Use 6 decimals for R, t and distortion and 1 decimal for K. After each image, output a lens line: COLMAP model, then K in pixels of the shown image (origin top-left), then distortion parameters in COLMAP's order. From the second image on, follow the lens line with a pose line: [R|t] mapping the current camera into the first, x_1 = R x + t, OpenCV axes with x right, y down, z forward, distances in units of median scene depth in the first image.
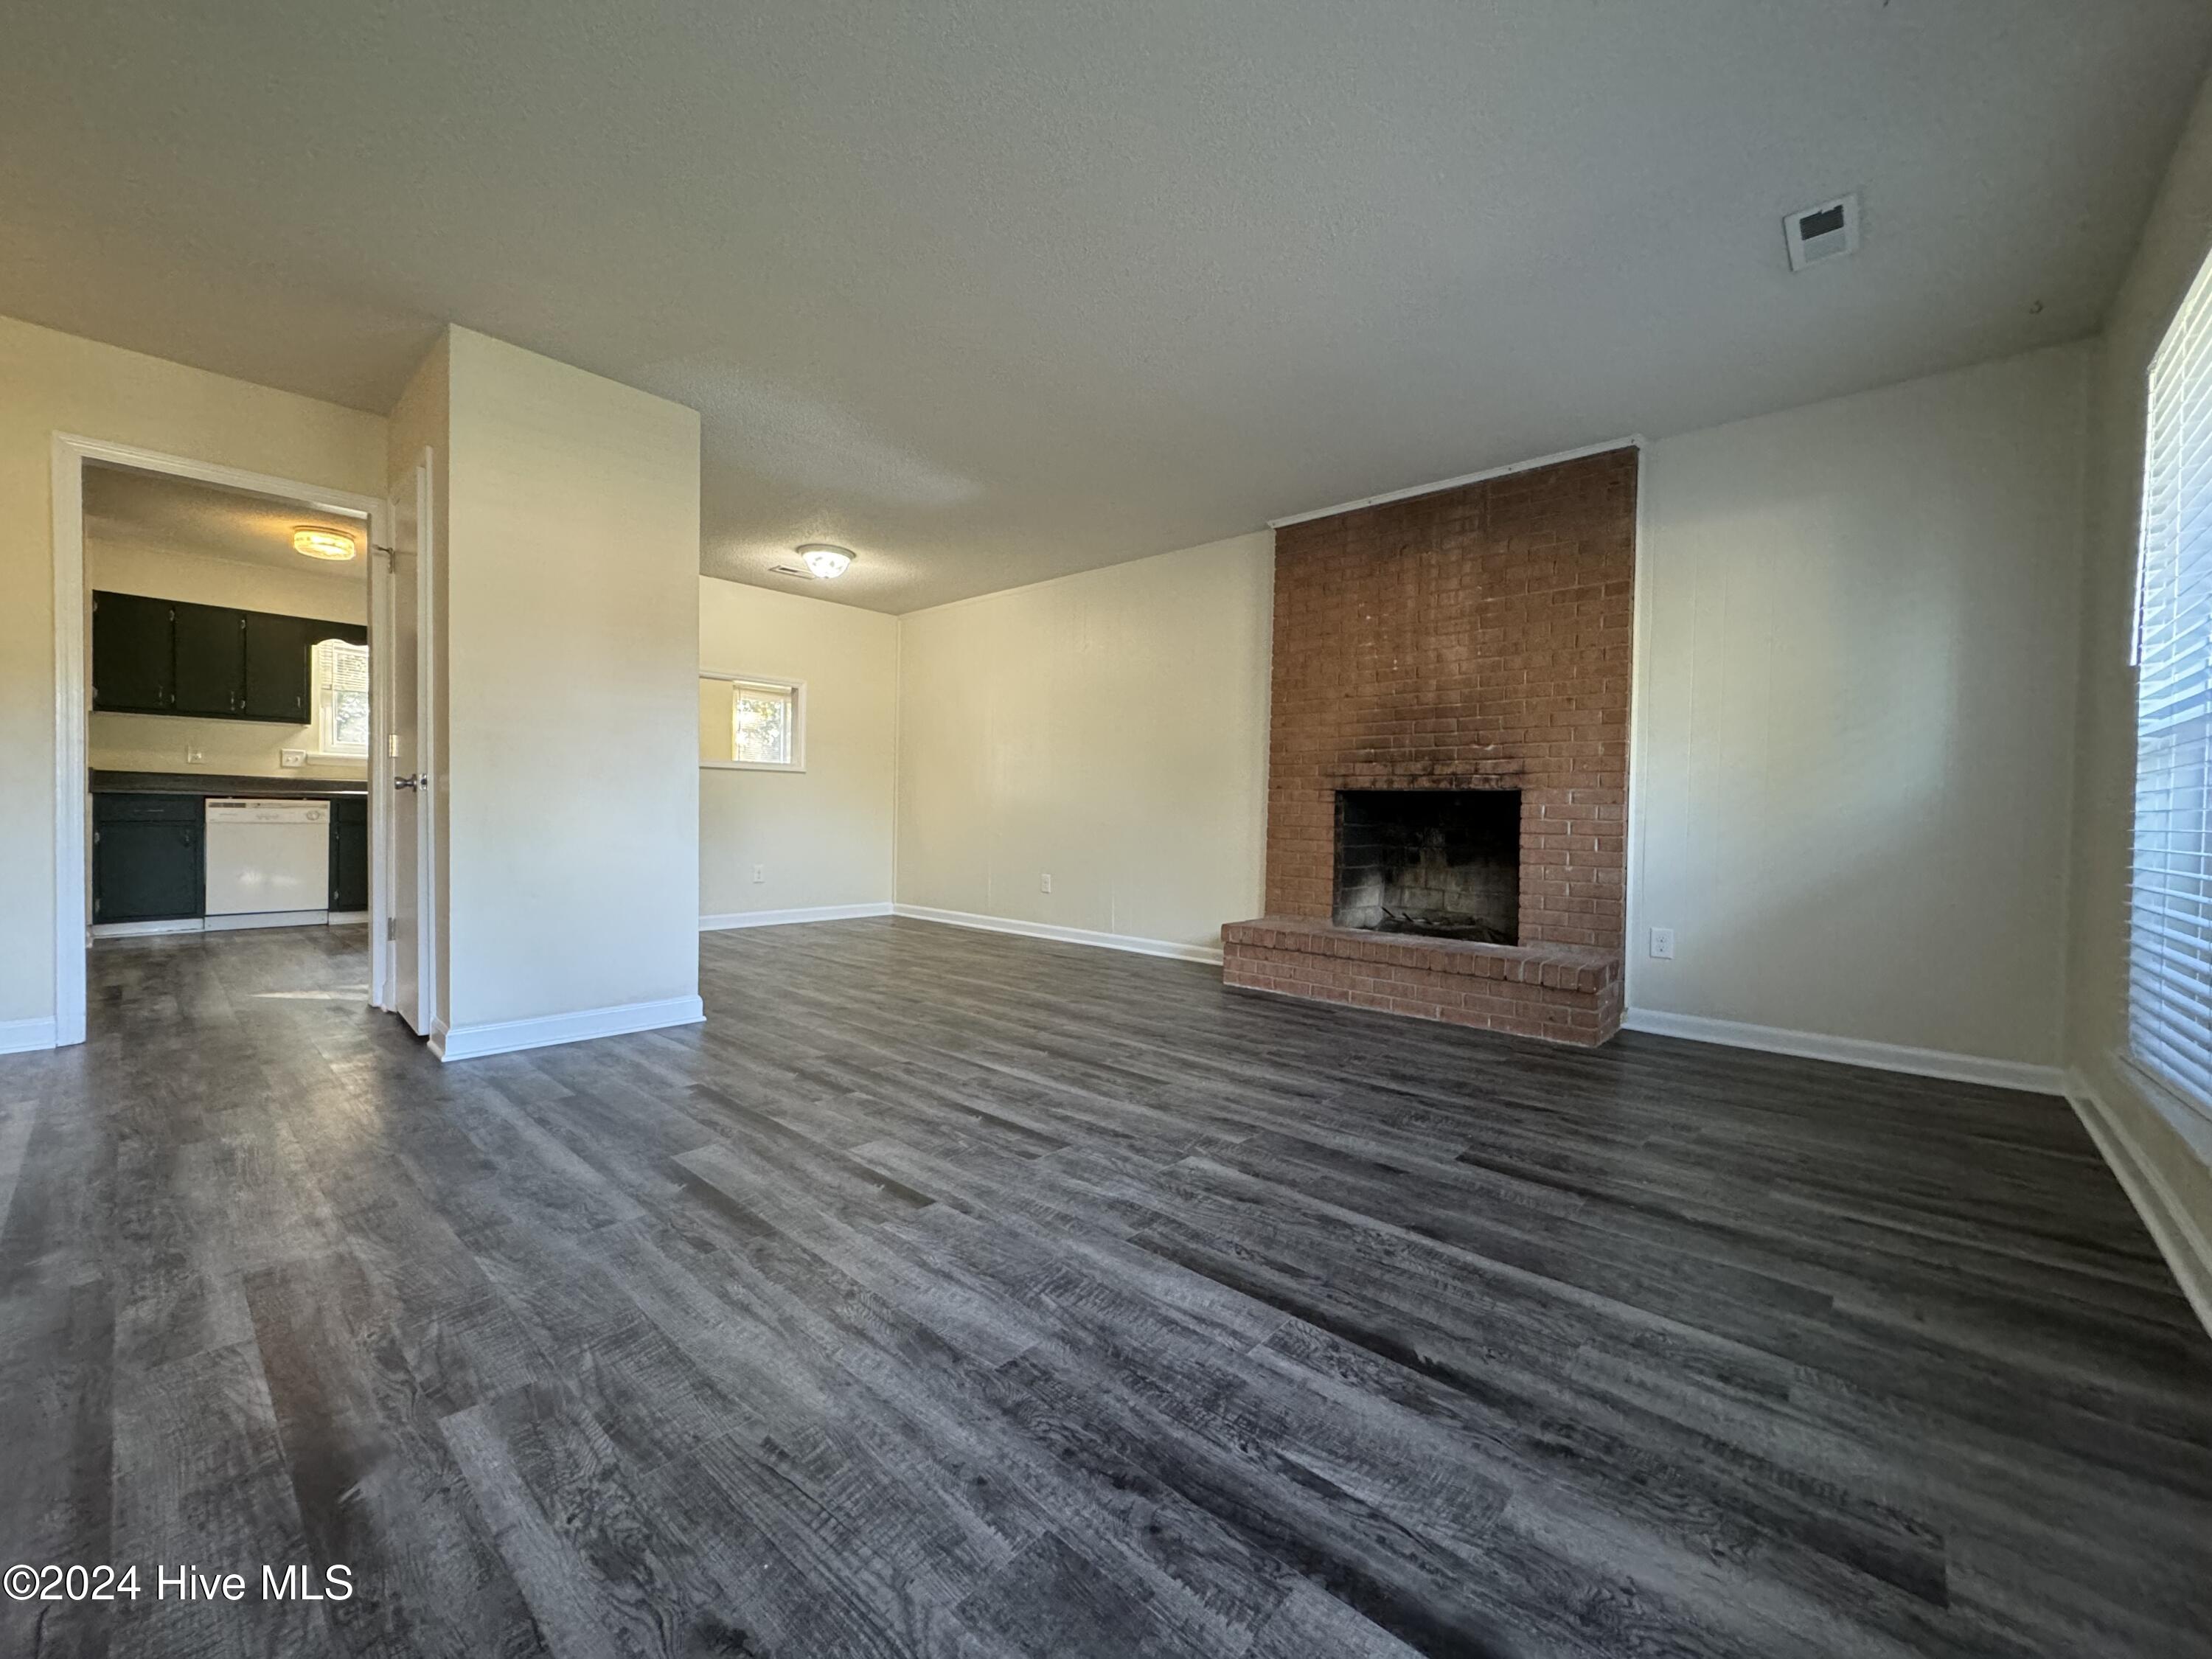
lens RADIAL K [[878.7, 0, 1102.6], [0, 878.7, 830.5], [0, 0, 1]] dist [-0.001357, 0.000663]
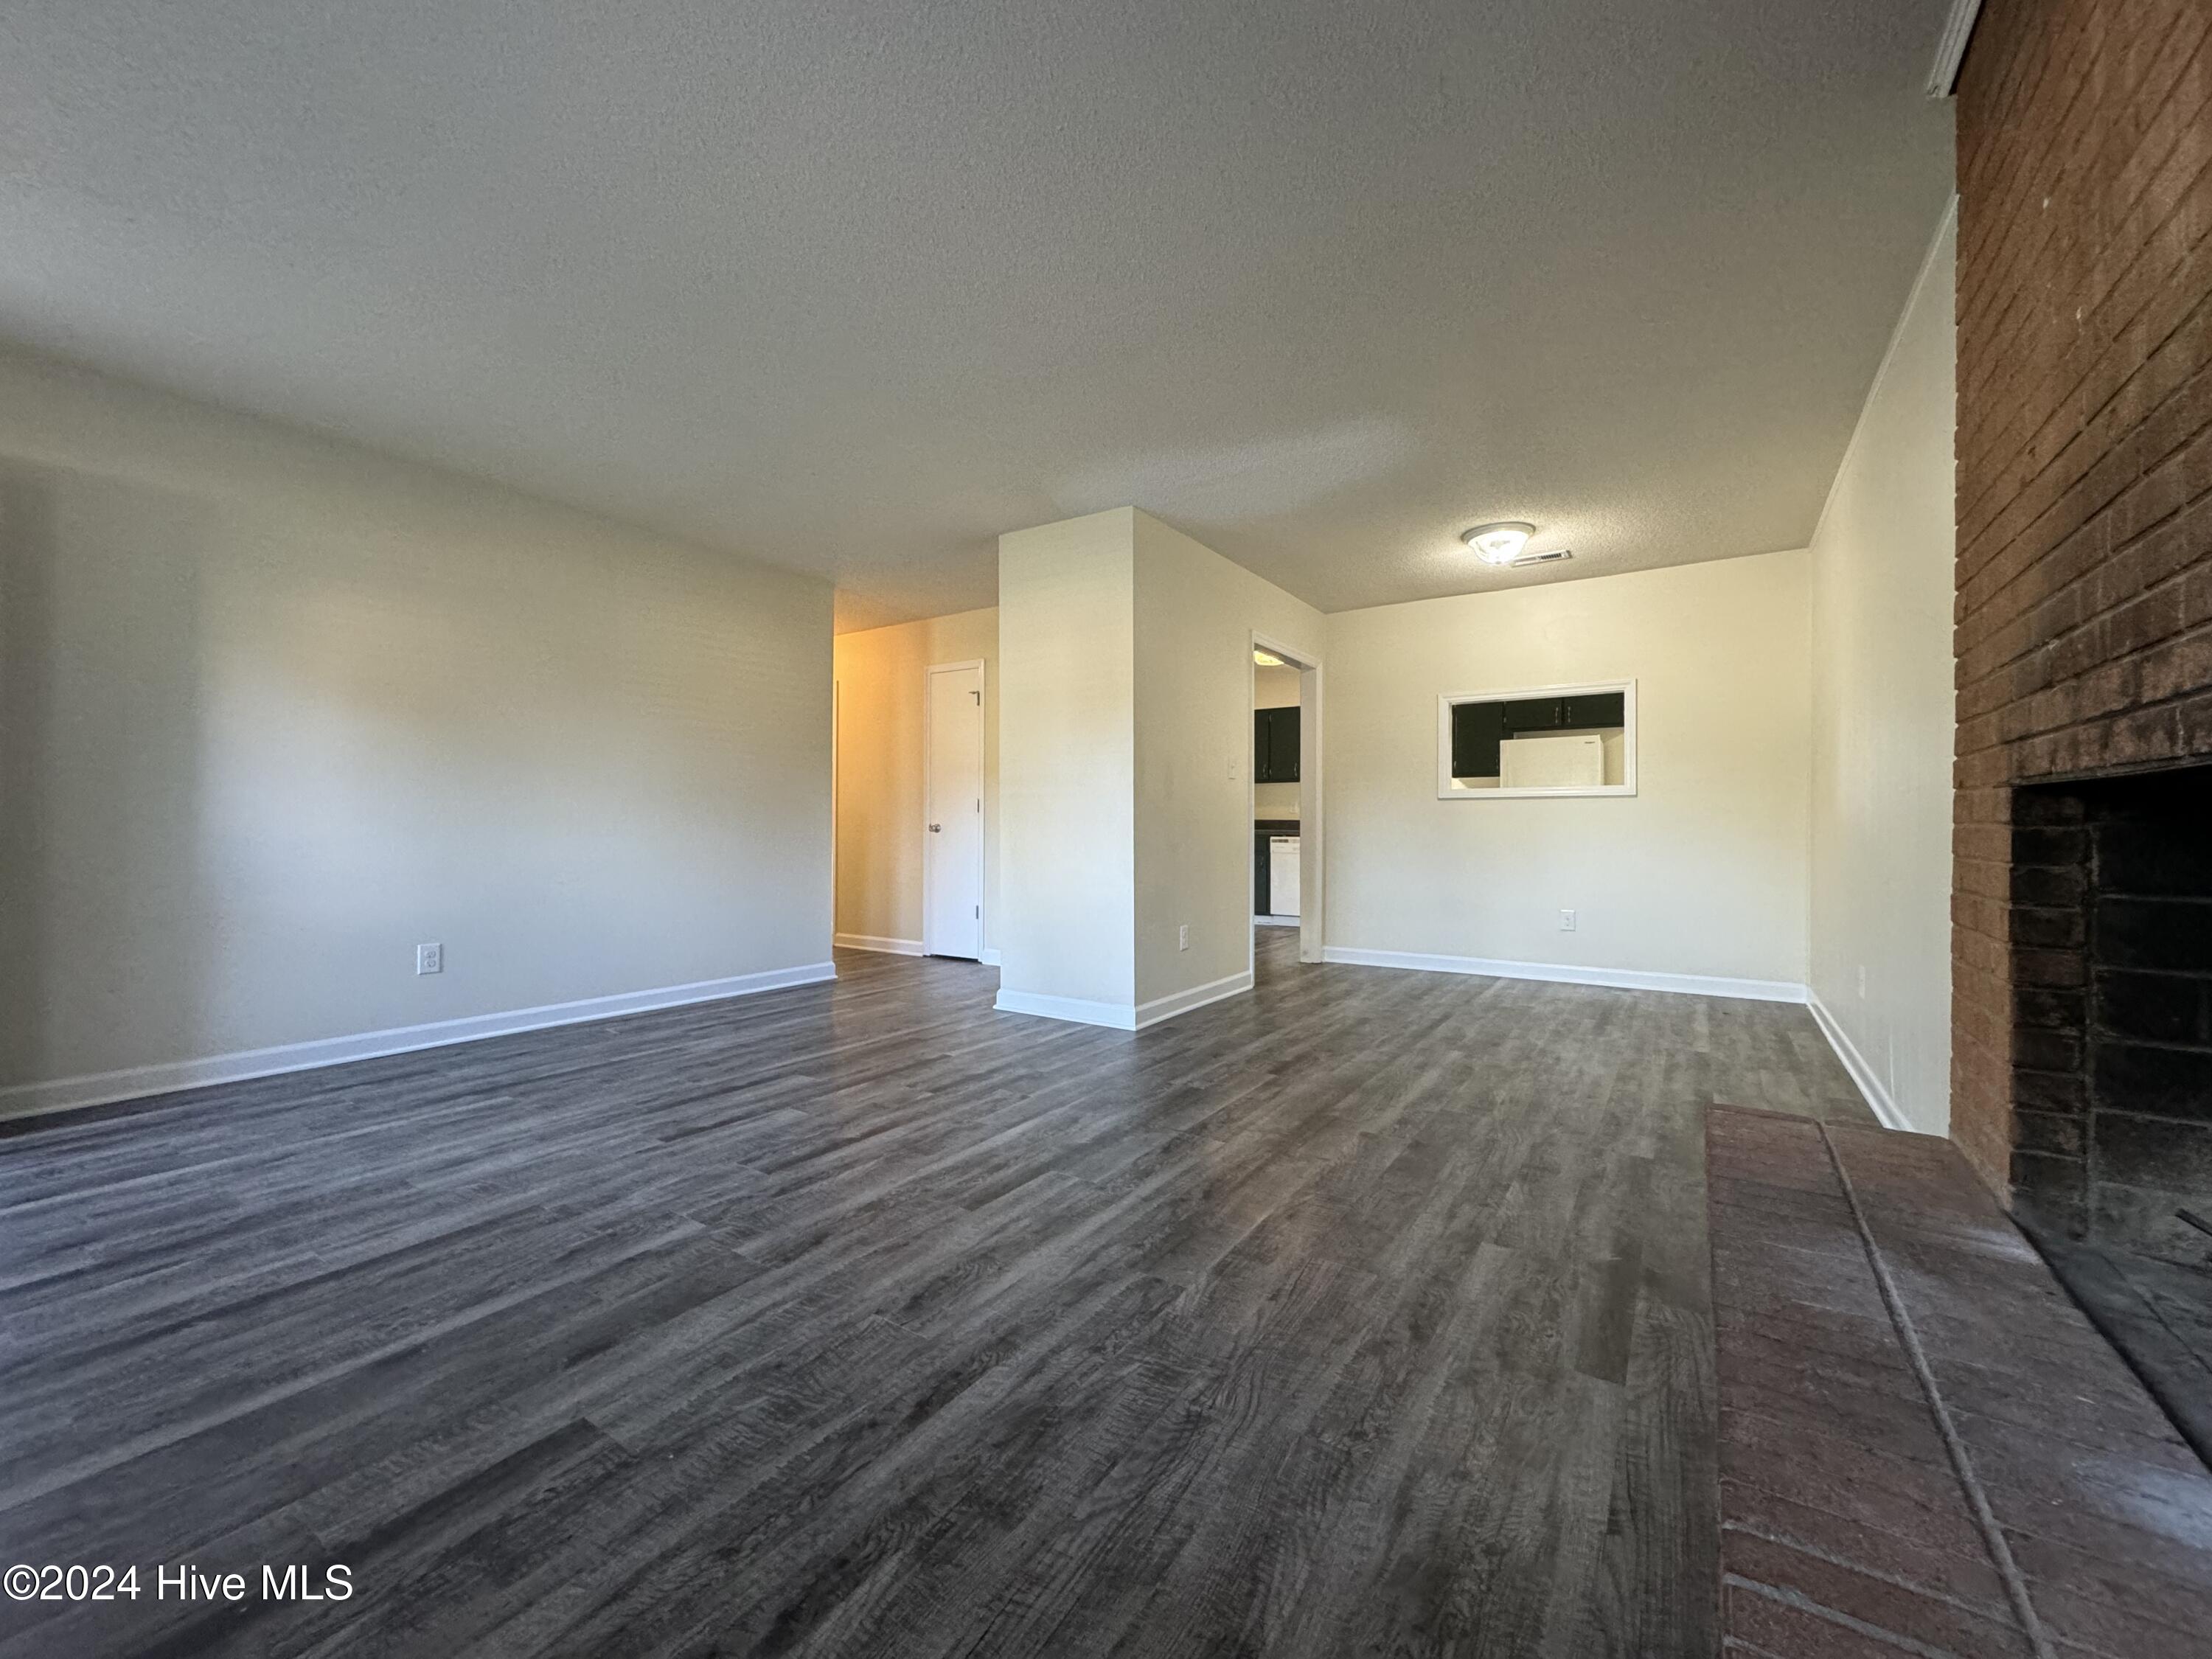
lens RADIAL K [[878.7, 0, 1103.2], [0, 878.7, 828.8], [0, 0, 1]] dist [-0.001357, 0.000663]
pose [[0.142638, -0.018073, -0.989610, 1.058479], [-0.019263, 0.999593, -0.021032, -0.031263], [0.989587, 0.022063, 0.142232, 1.252145]]
